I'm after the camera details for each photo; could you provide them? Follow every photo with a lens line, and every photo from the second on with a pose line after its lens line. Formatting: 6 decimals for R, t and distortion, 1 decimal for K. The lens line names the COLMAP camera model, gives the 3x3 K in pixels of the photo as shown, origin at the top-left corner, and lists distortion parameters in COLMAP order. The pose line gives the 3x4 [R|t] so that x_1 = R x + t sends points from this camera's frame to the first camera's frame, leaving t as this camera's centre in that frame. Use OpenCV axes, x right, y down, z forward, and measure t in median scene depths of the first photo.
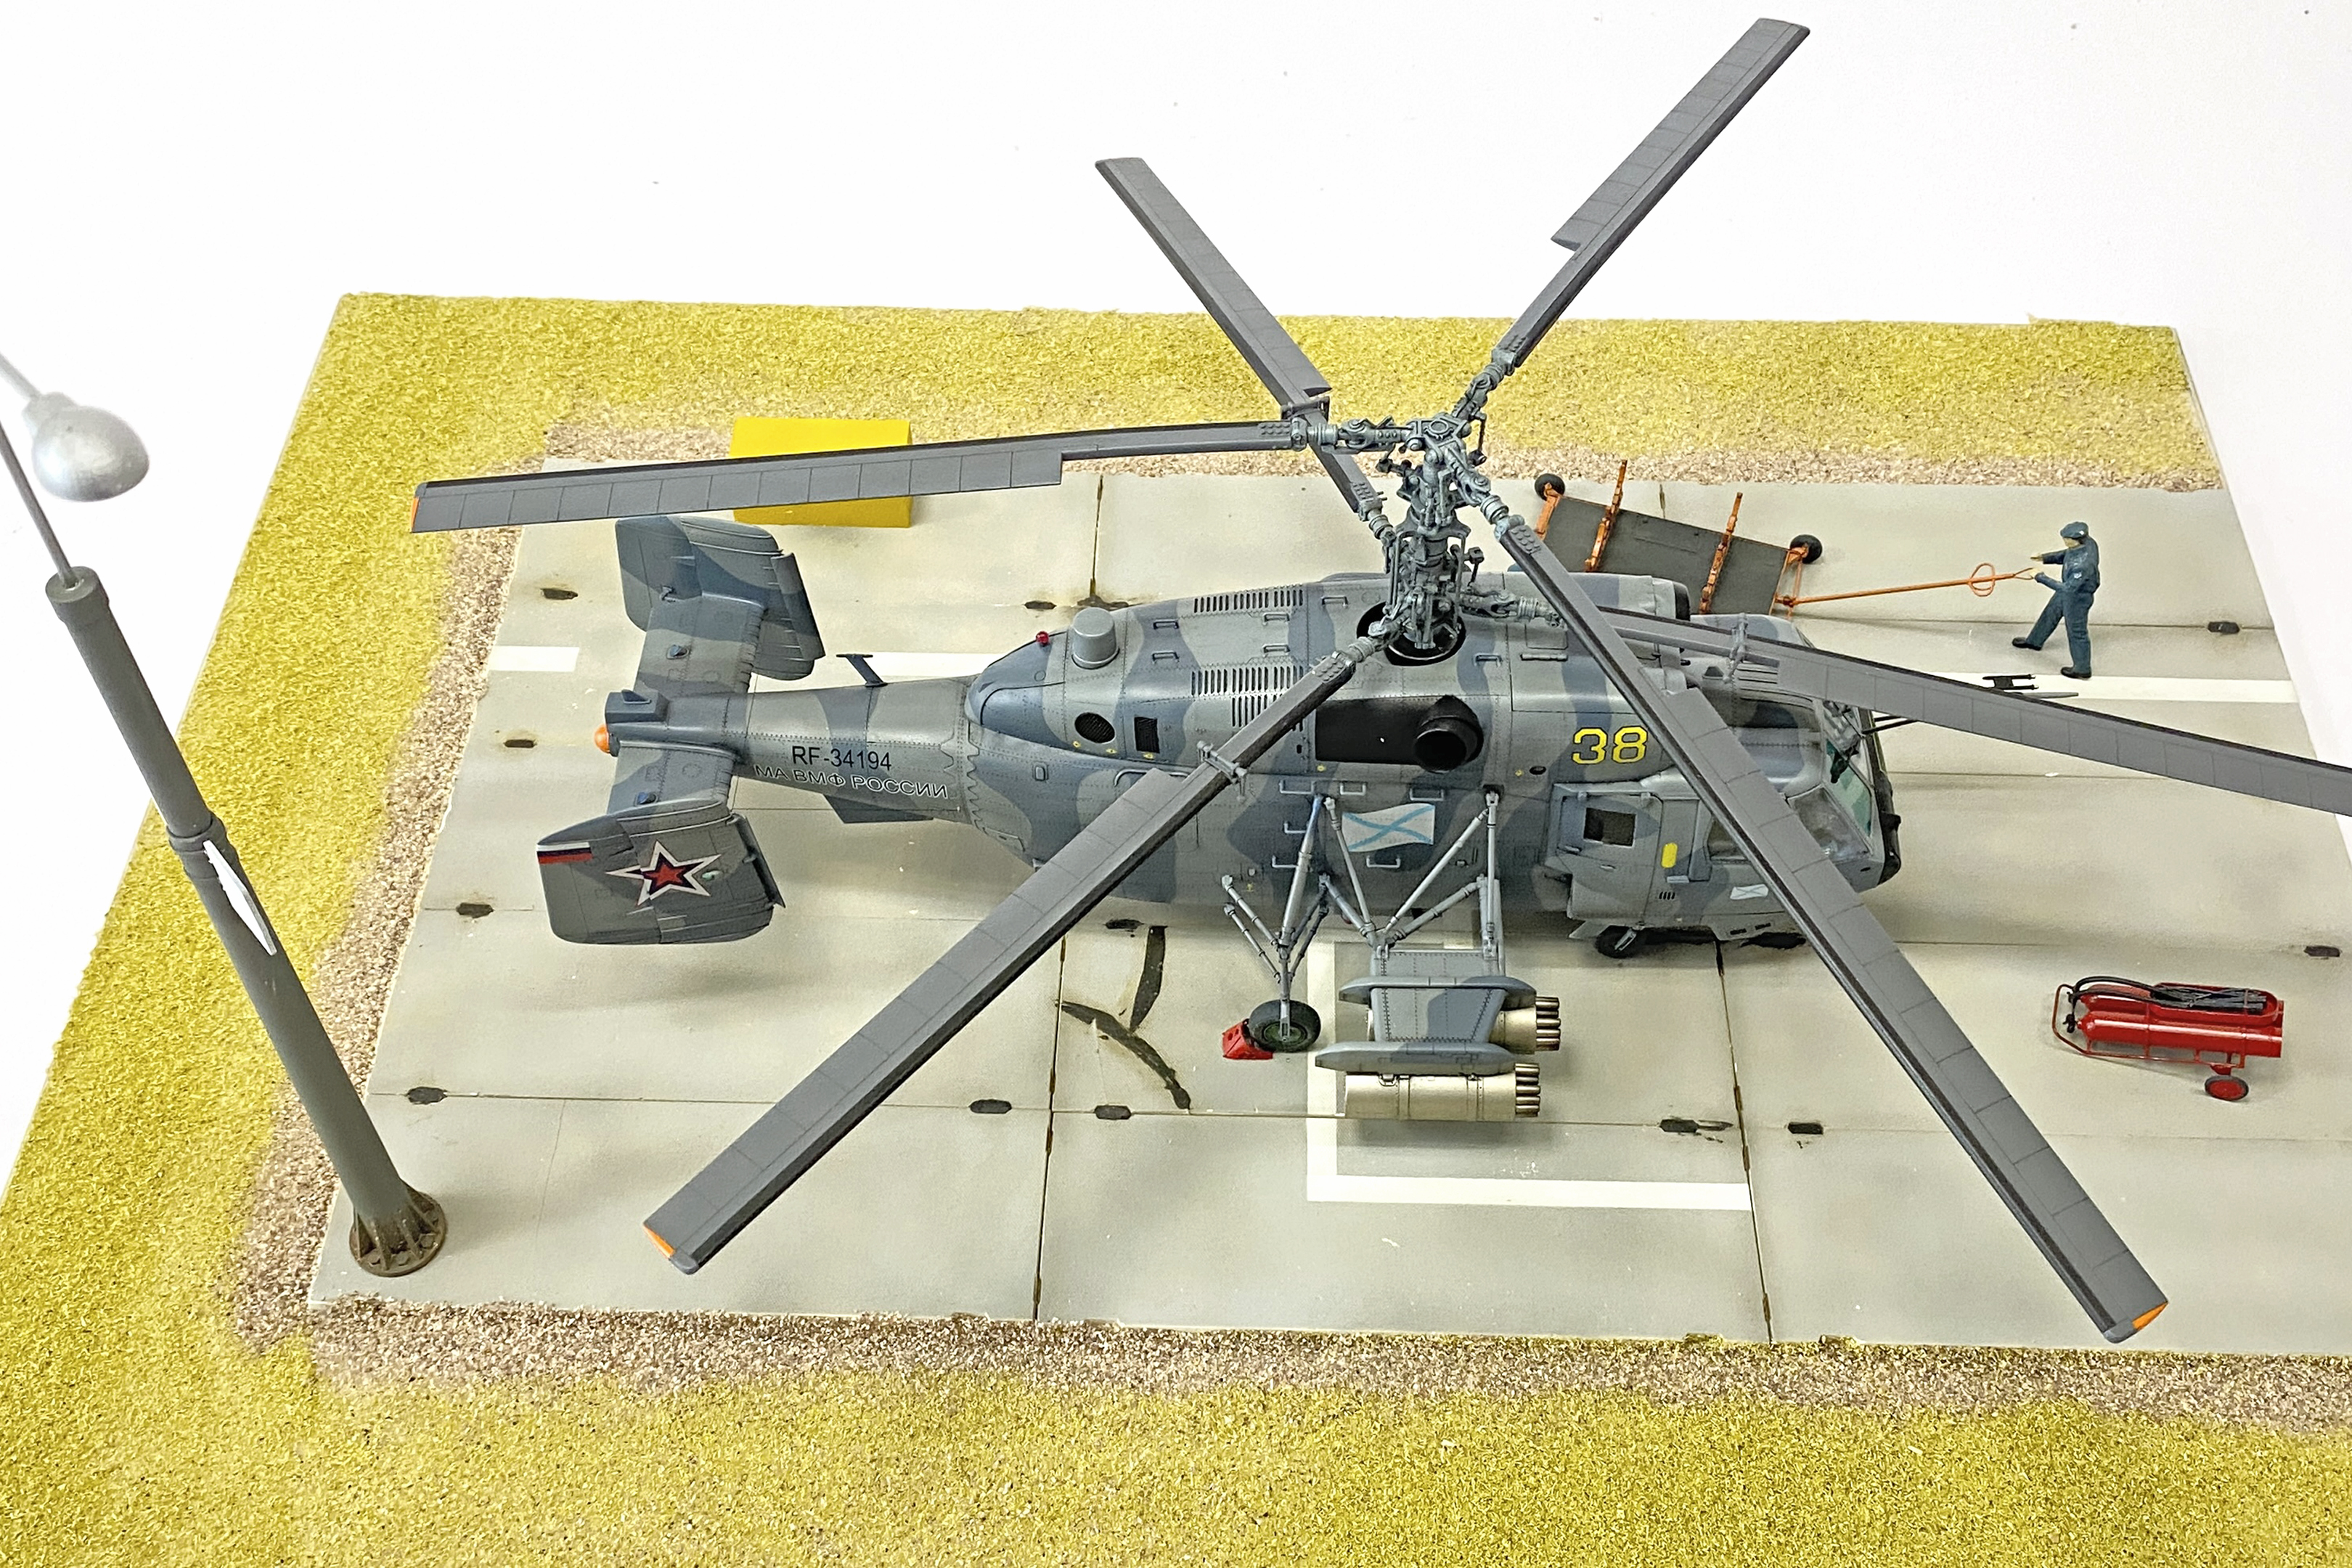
lens RADIAL K [[2411.9, 0, 1218.2], [0, 2411.9, 778.8], [0, 0, 1]] dist [0.187116, -0.626999]
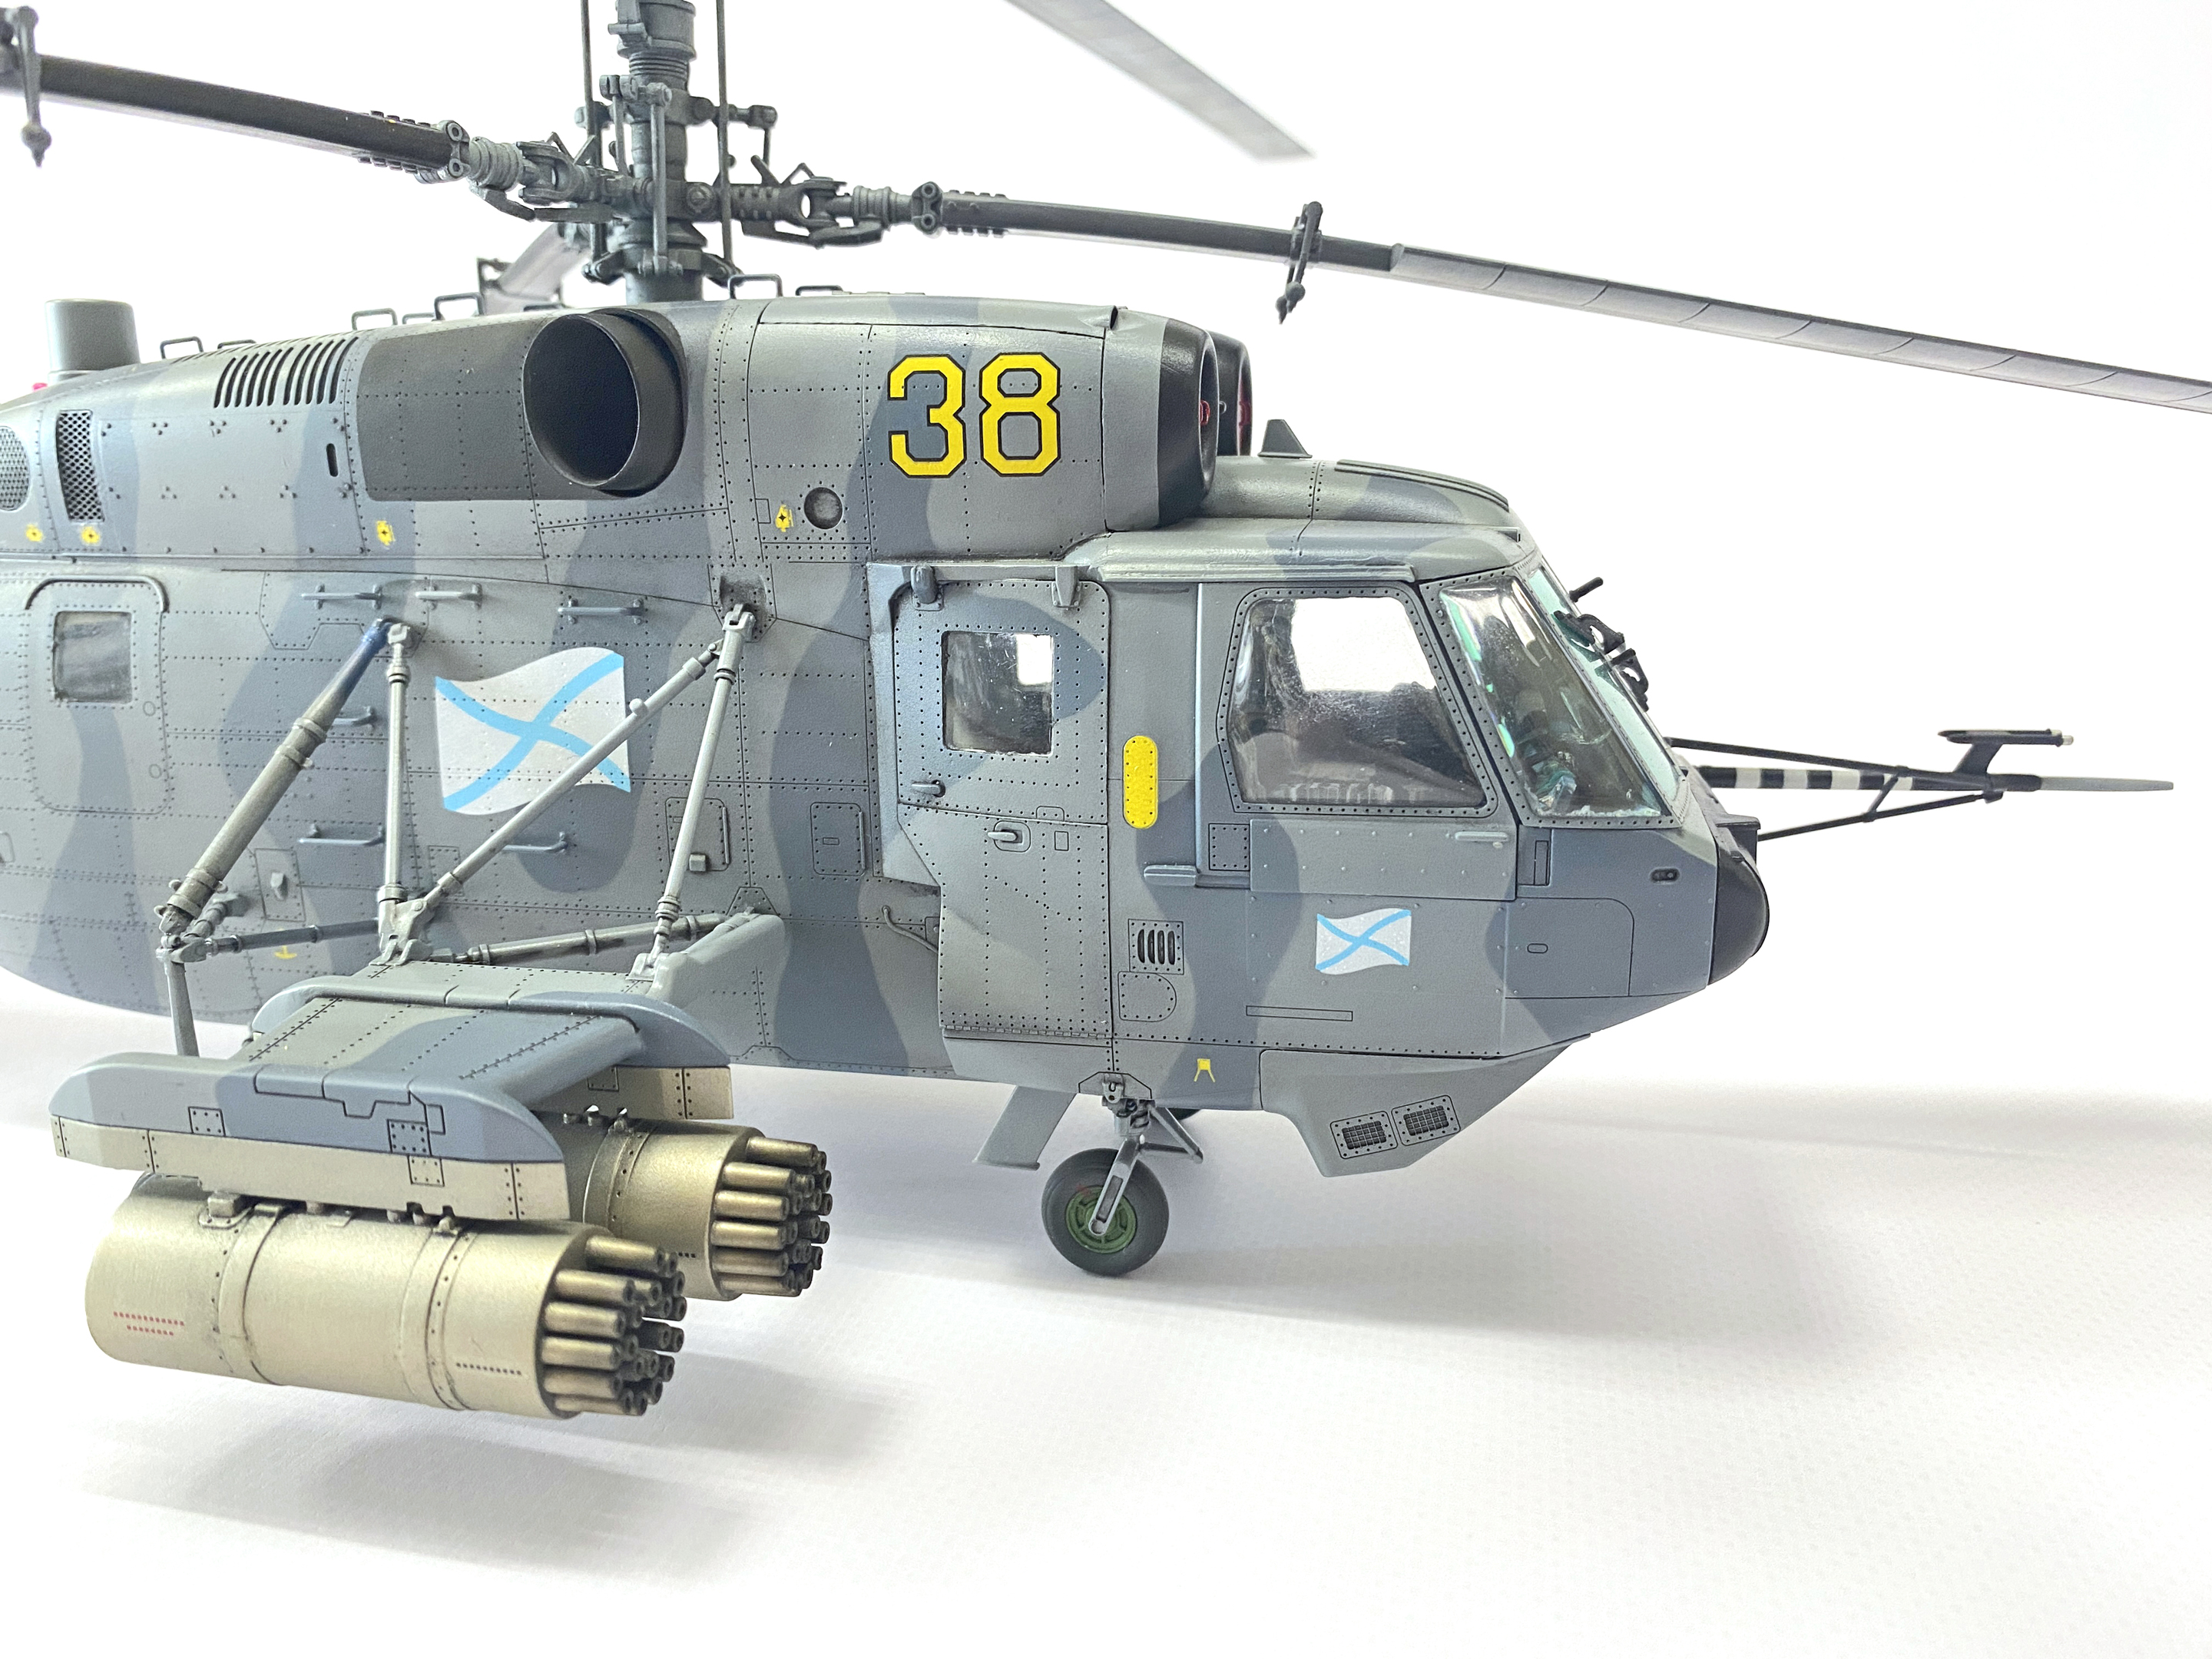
lens RADIAL K [[1714.4, 0, 1069.1], [0, 1714.4, 787.5], [0, 0, 1]] dist [0.044671, -0.134280]
pose [[0.980847, 0.052586, -0.187547, 0.227959], [-0.158331, 0.776067, -0.610452, 0.205545], [0.113448, 0.628454, 0.769529, 0.788324]]
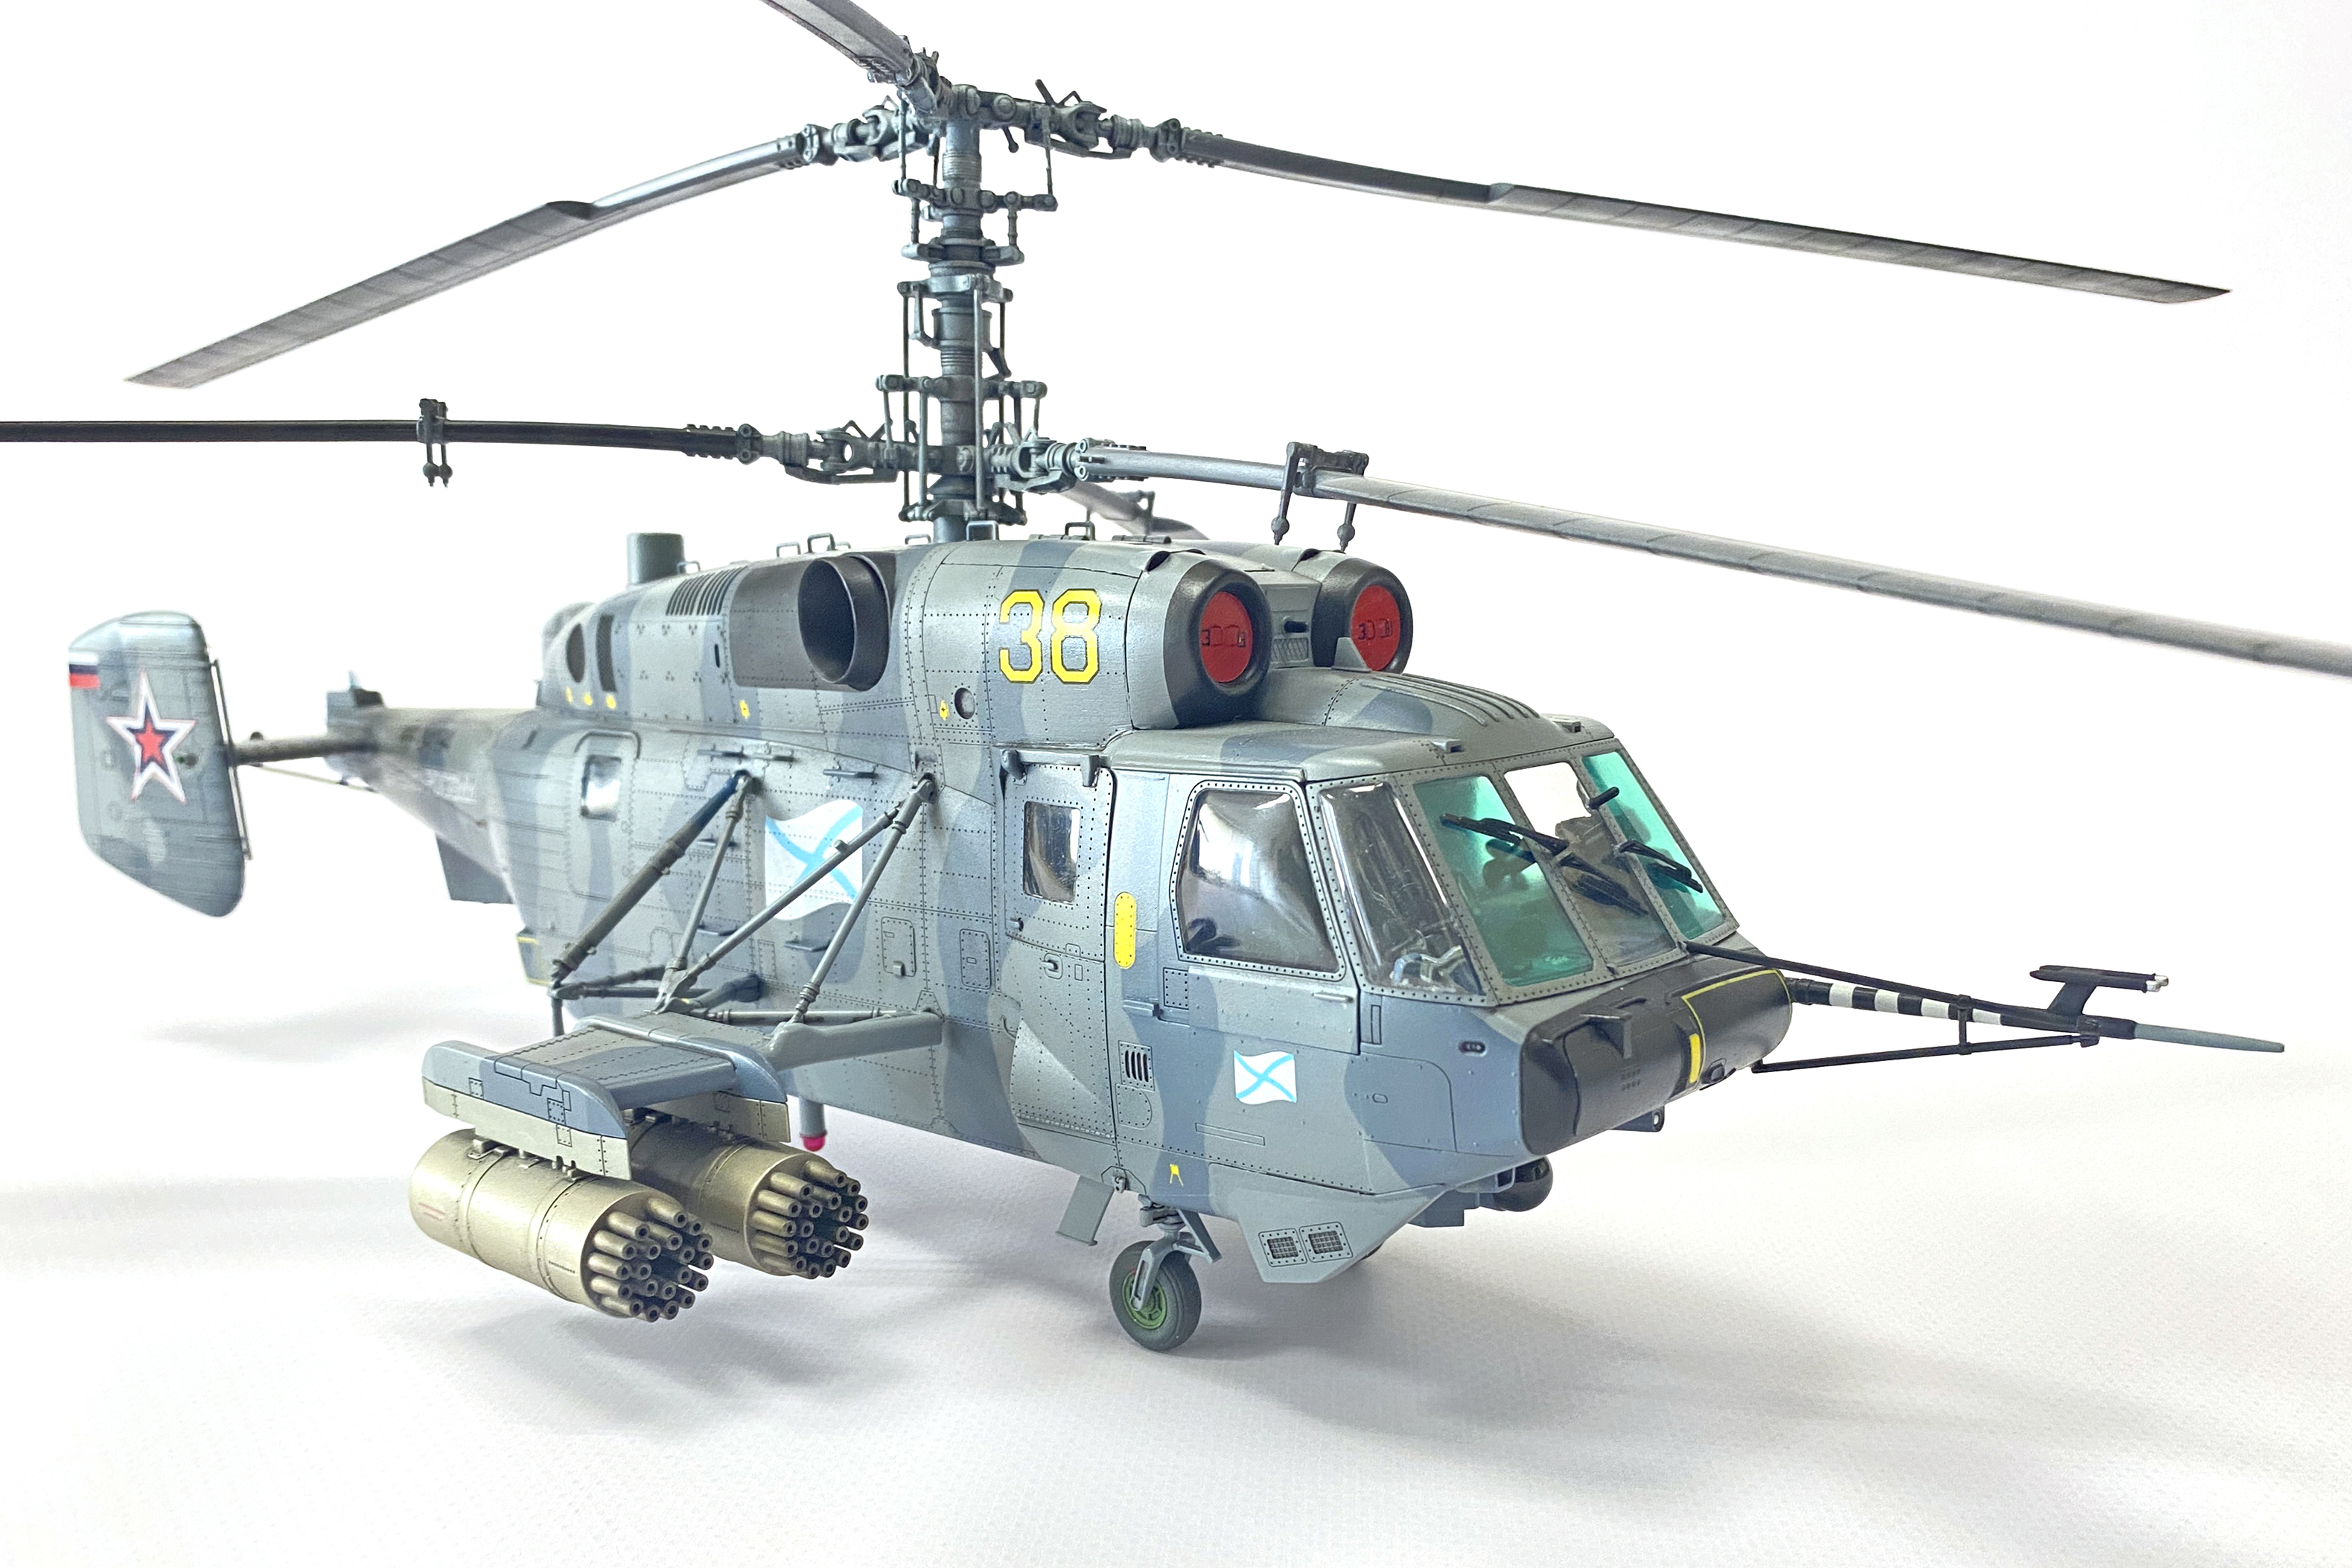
lens RADIAL K [[1951.9, 0, 1186.1], [0, 1951.9, 874.9], [0, 0, 1]] dist [0.143017, -0.476103]
pose [[0.767578, 0.109779, -0.631485, 0.446964], [-0.501711, 0.716040, -0.485358, 0.210886], [0.398886, 0.689373, 0.604694, 0.761144]]
